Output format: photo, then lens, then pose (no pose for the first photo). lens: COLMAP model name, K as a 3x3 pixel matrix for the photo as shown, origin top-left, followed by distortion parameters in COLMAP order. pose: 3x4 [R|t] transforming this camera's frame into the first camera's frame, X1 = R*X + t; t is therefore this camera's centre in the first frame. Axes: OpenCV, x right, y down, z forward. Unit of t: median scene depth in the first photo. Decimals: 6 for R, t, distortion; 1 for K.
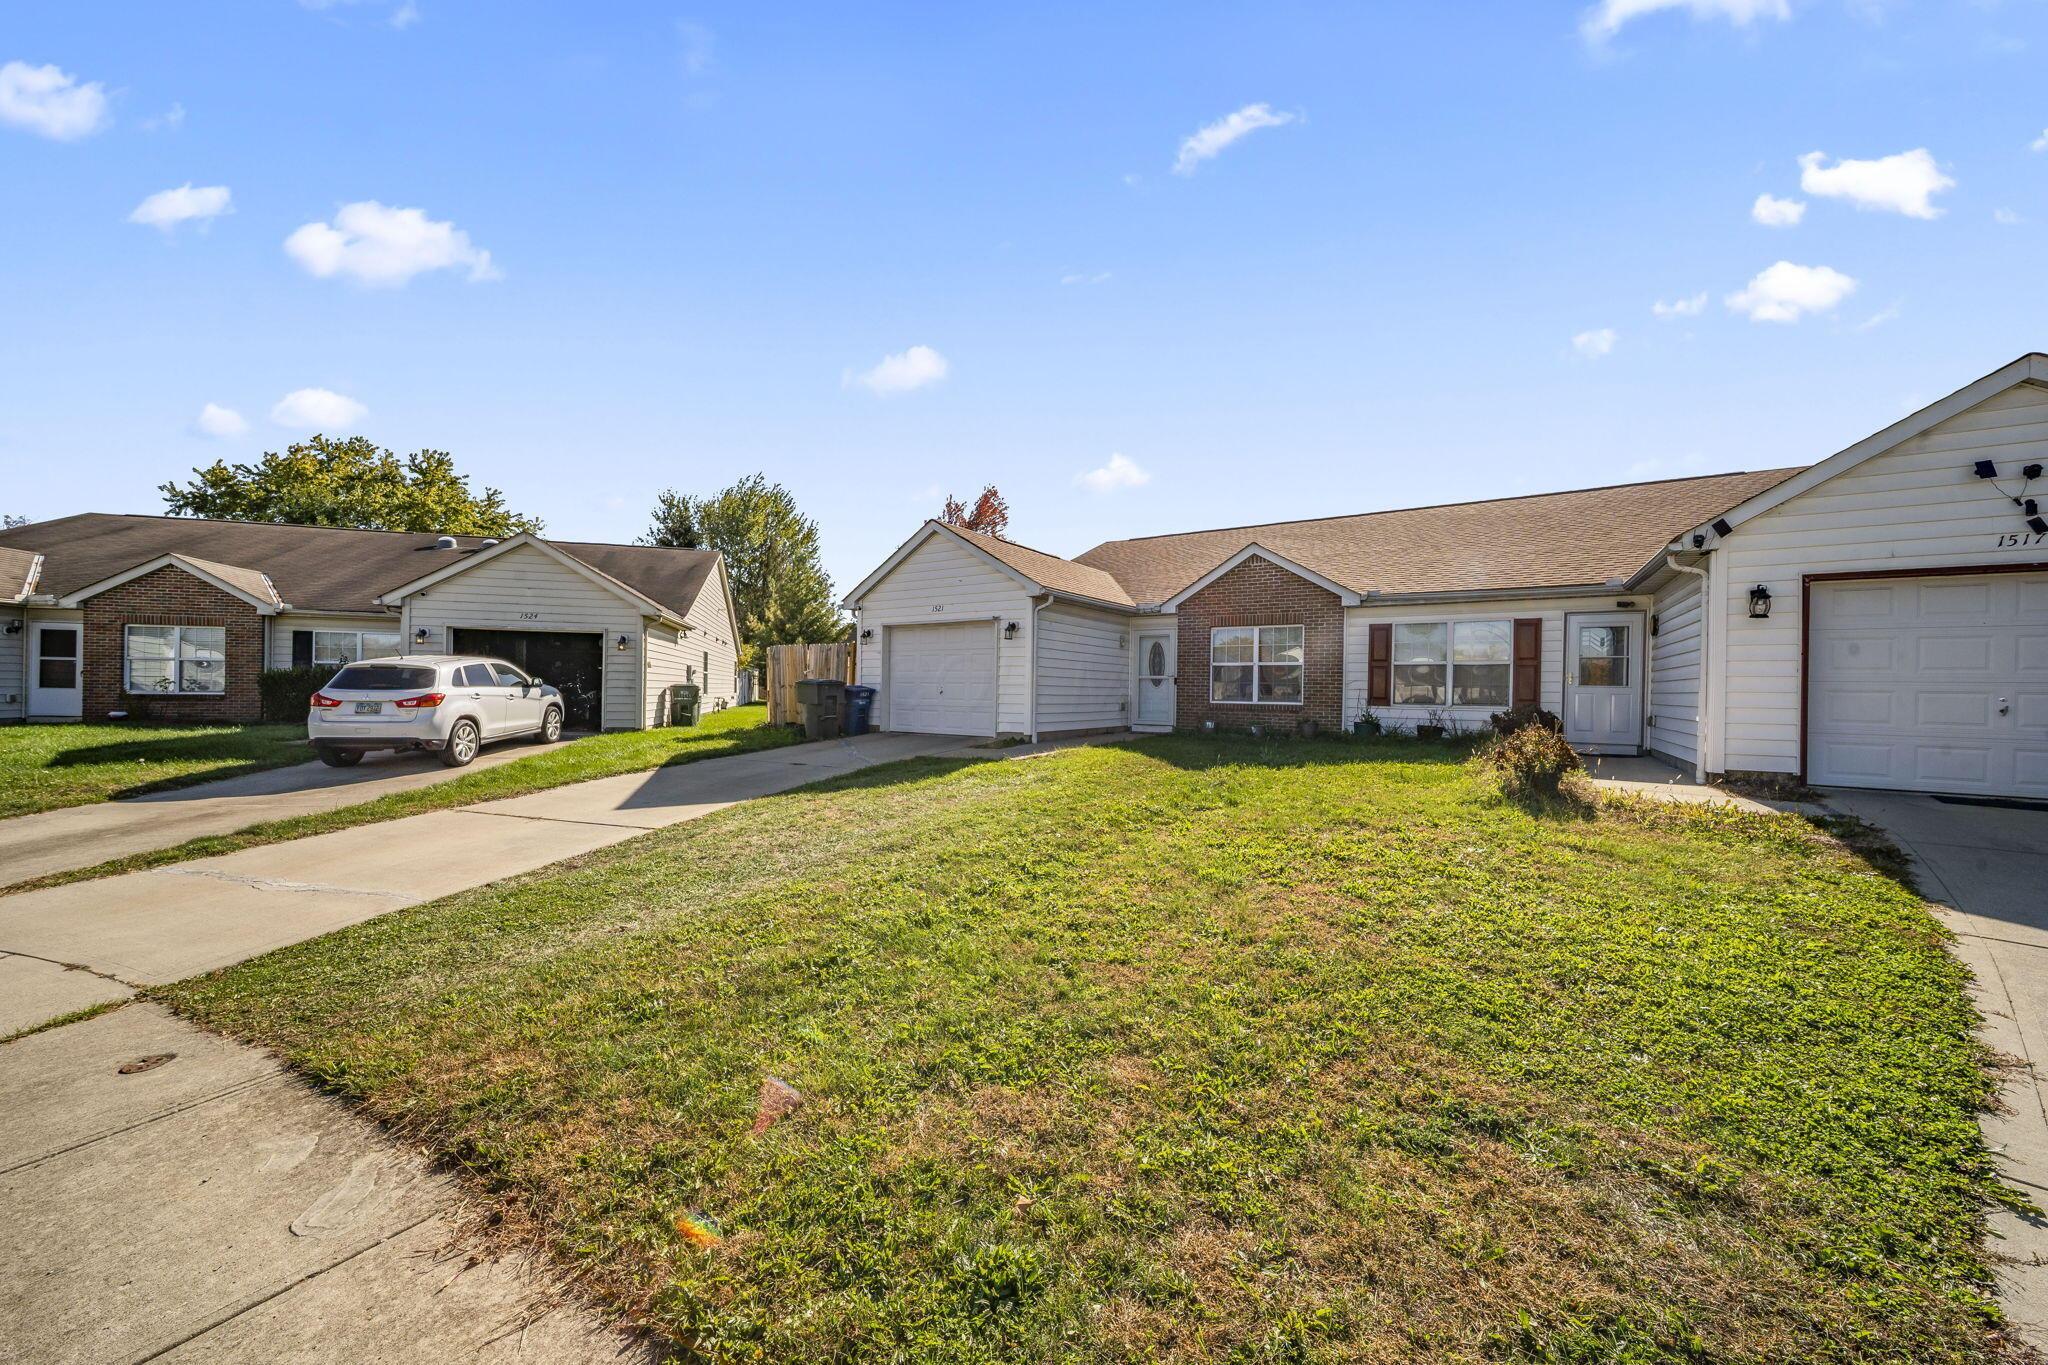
lens RADIAL K [[726.9, 0, 1023.2], [0, 726.9, 691.6], [0, 0, 1]] dist [-0.002430, -0.000157]
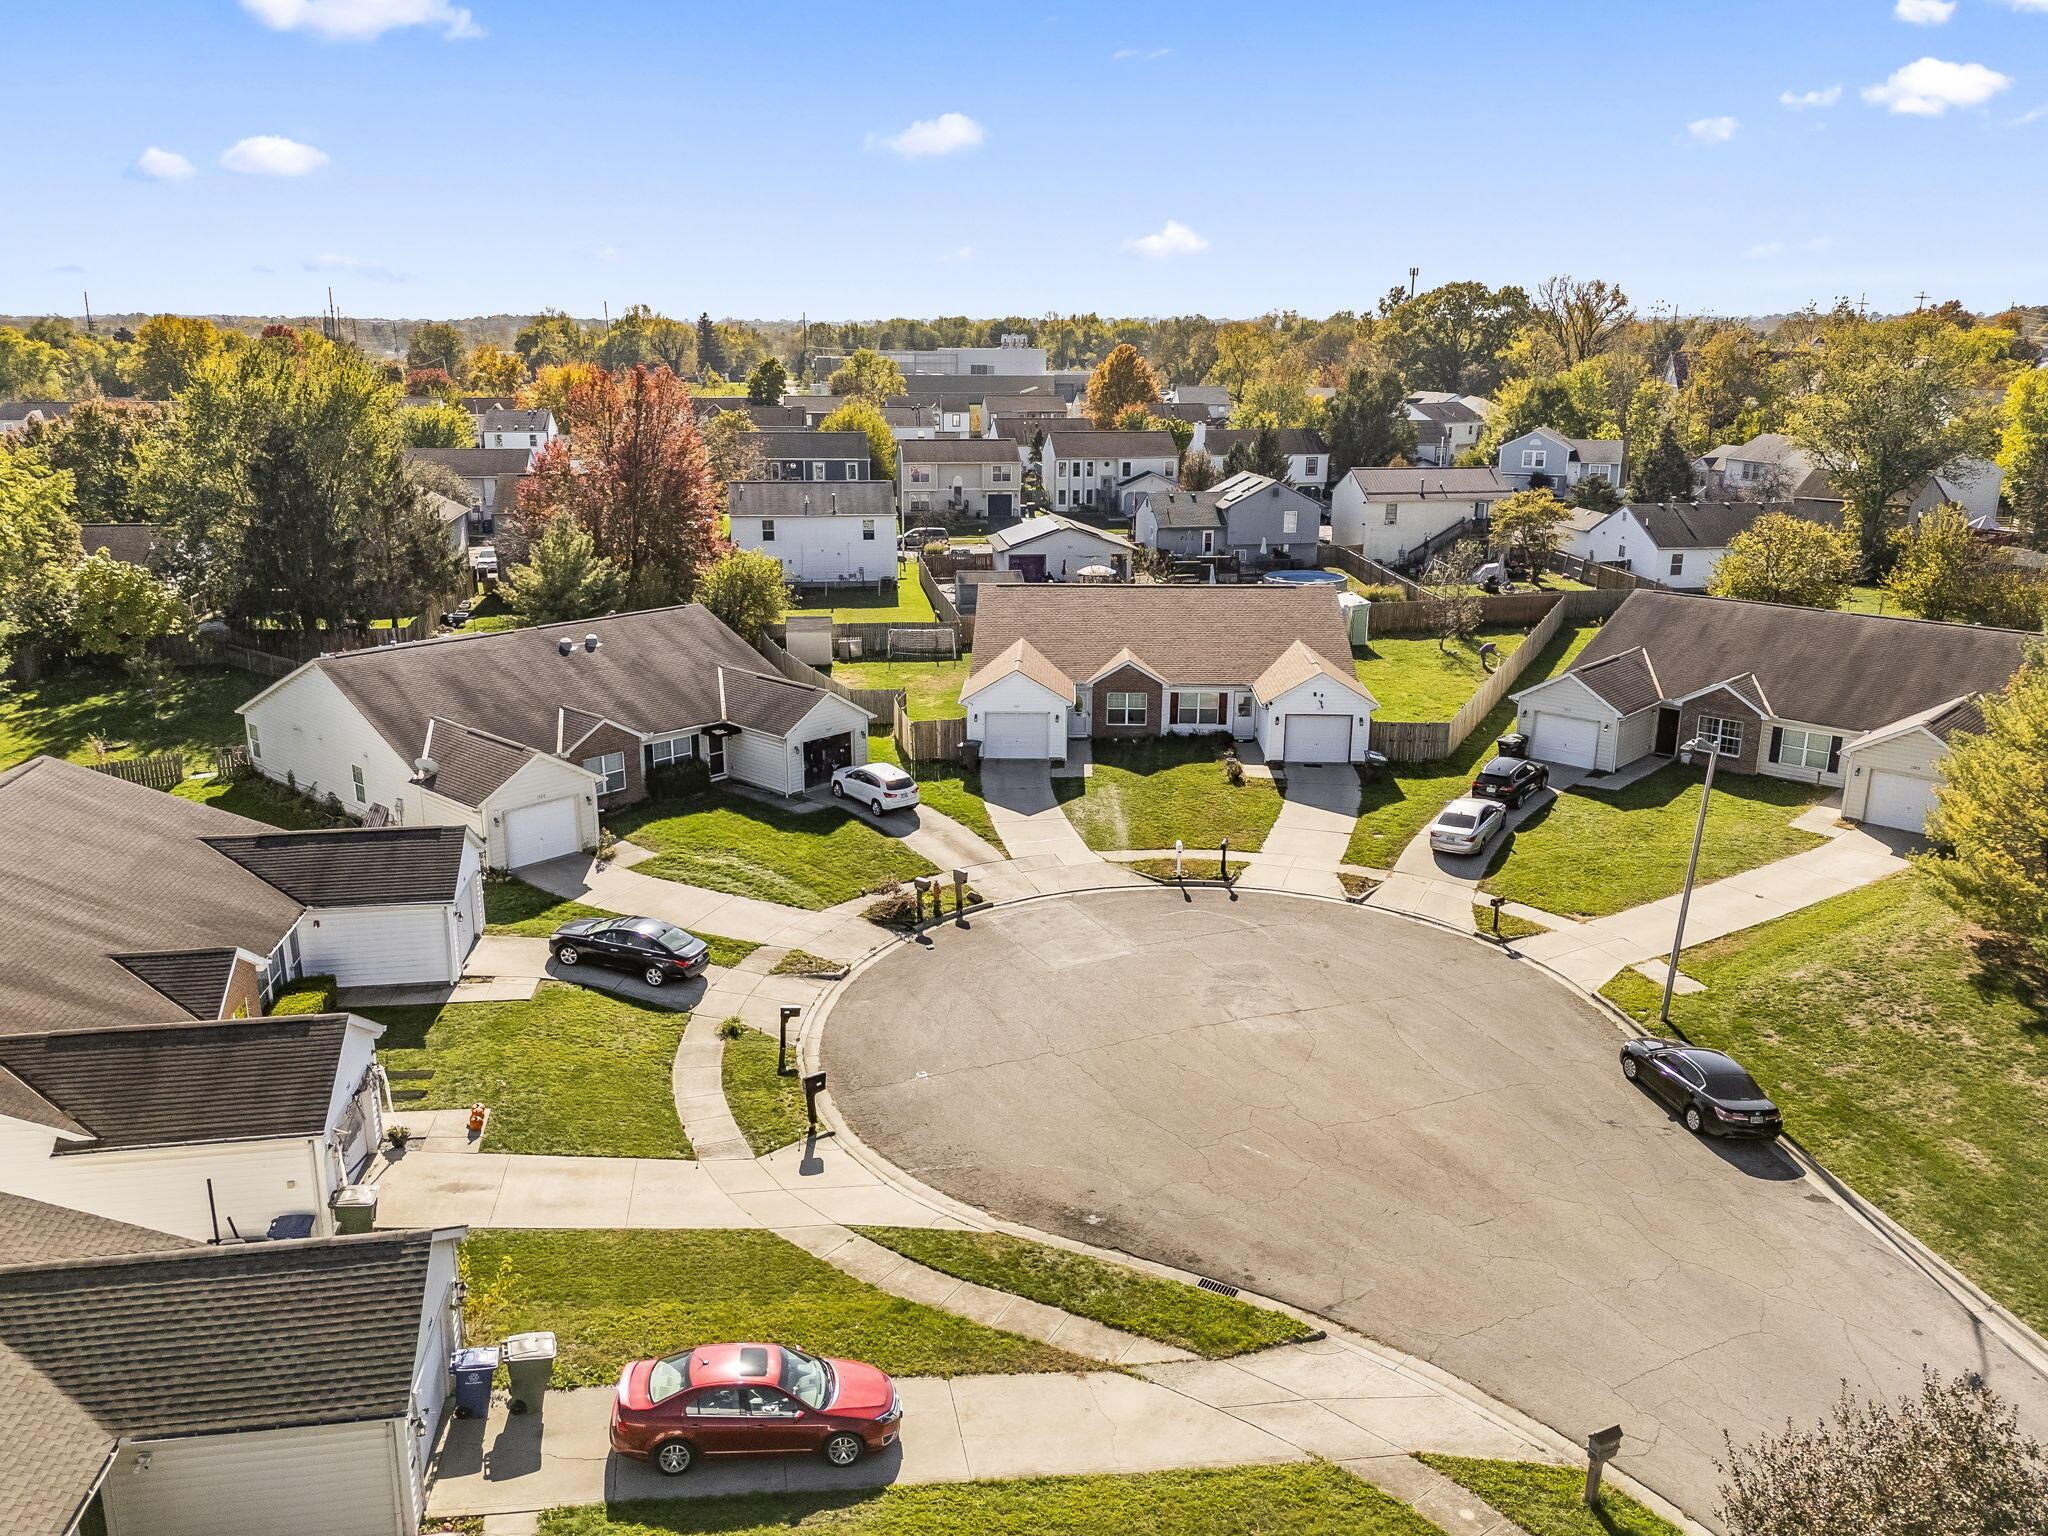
lens RADIAL K [[1506.2, 0, 1026.9], [0, 1506.2, 806.2], [0, 0, 1]] dist [0.097993, -0.131316]
pose [[0.848754, -0.163397, 0.502909, -2.904491], [0.005246, 0.953616, 0.300980, -1.427728], [-0.528761, -0.252819, 0.810243, -3.369212]]
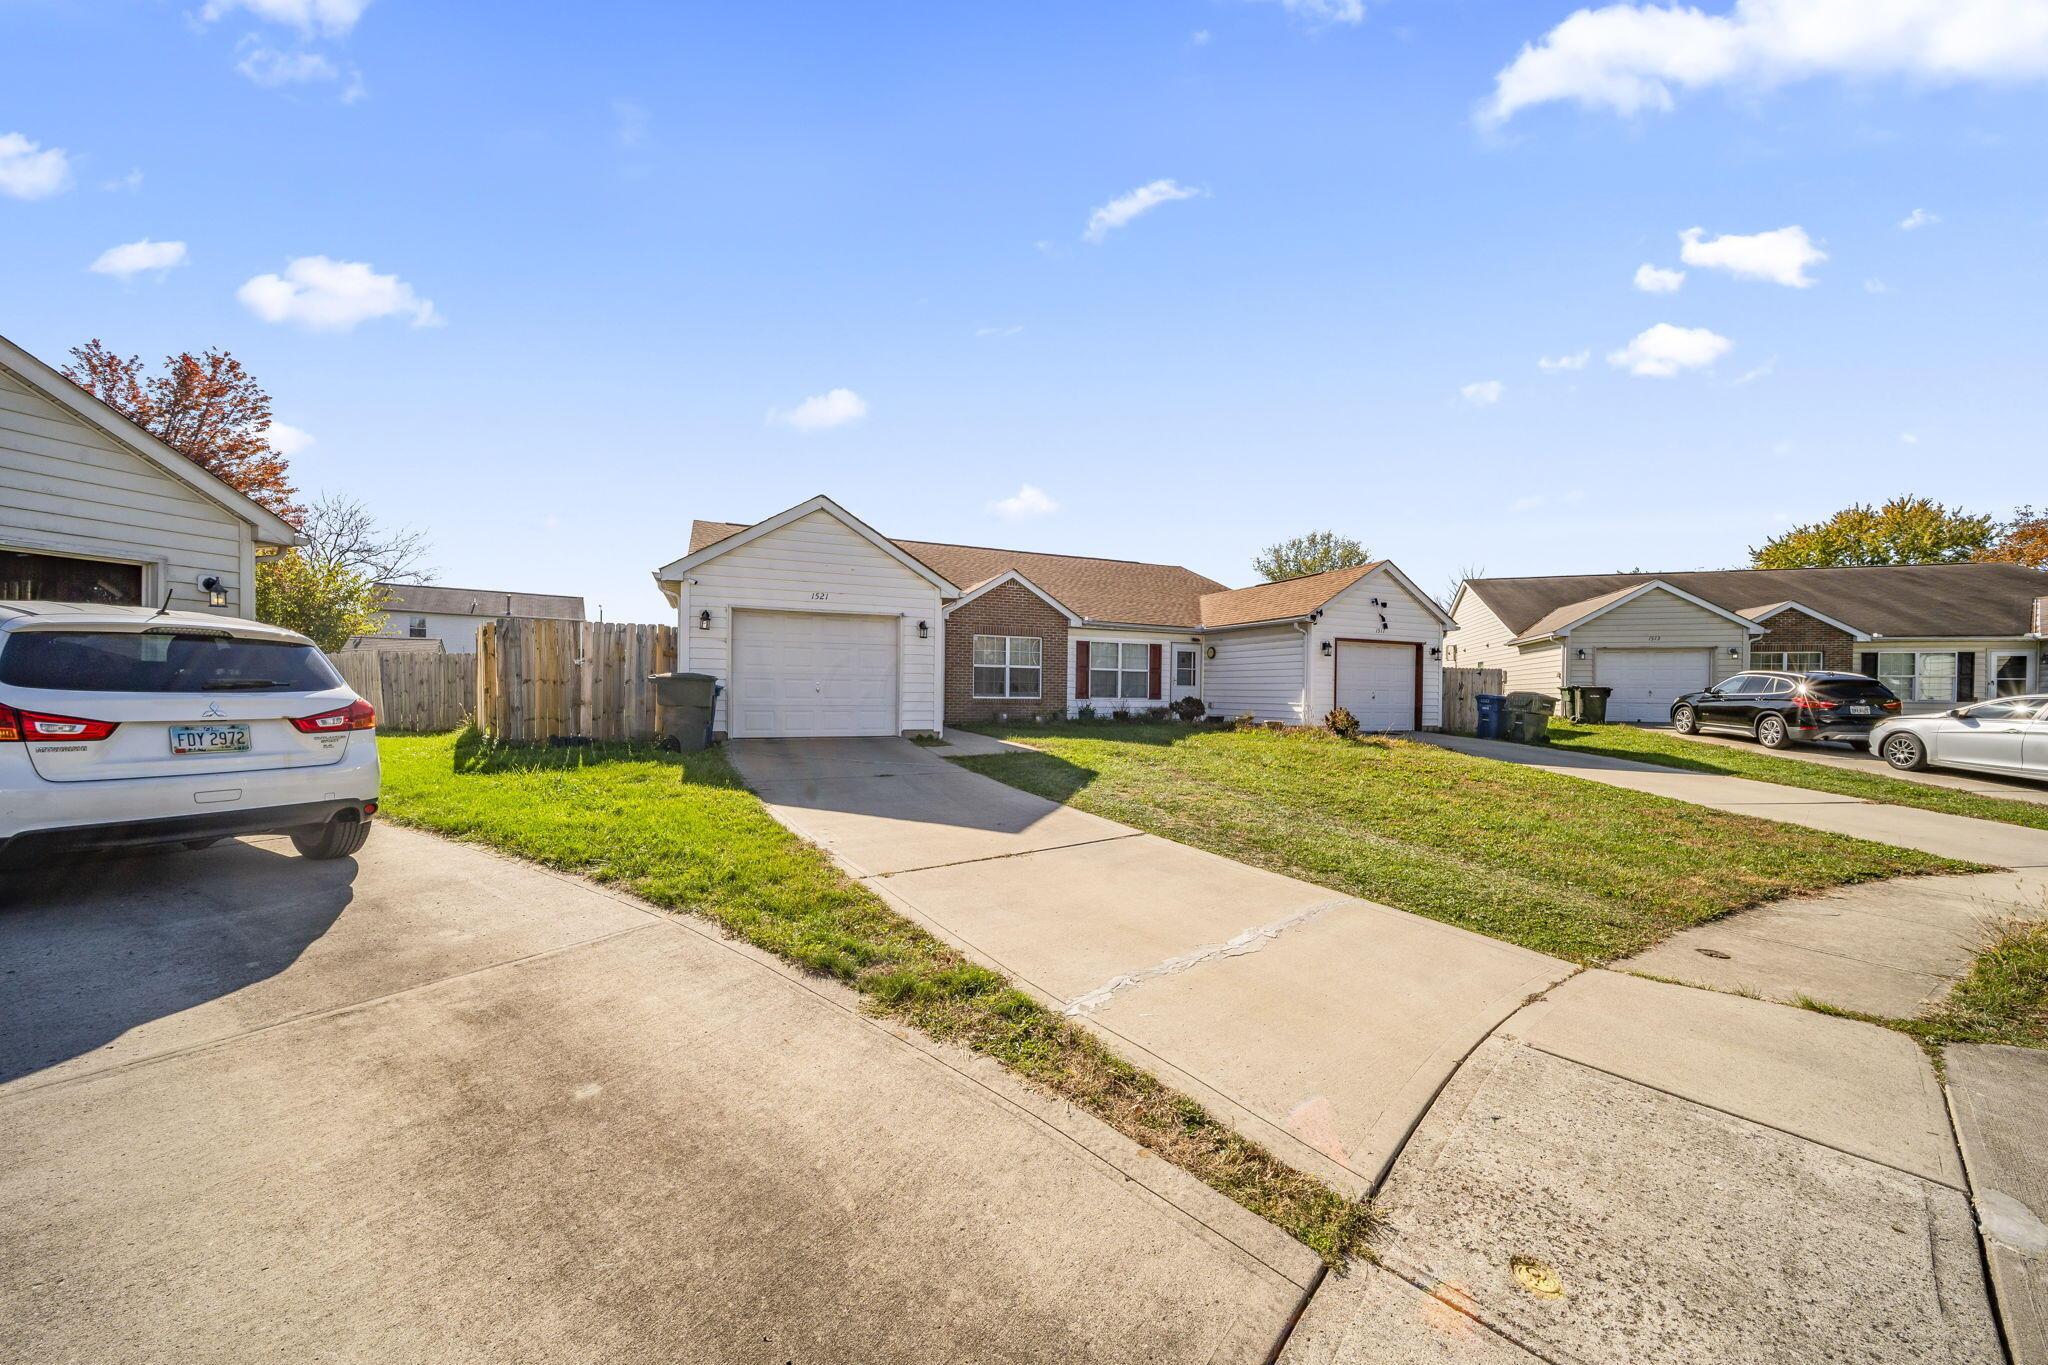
lens RADIAL K [[726.9, 0, 1023.2], [0, 726.9, 691.6], [0, 0, 1]] dist [-0.002430, -0.000157]
pose [[0.555865, -0.004884, 0.831258, -0.831709], [-0.003057, 0.999964, 0.007919, -0.006207], [-0.831267, -0.006943, 0.555830, 0.348400]]
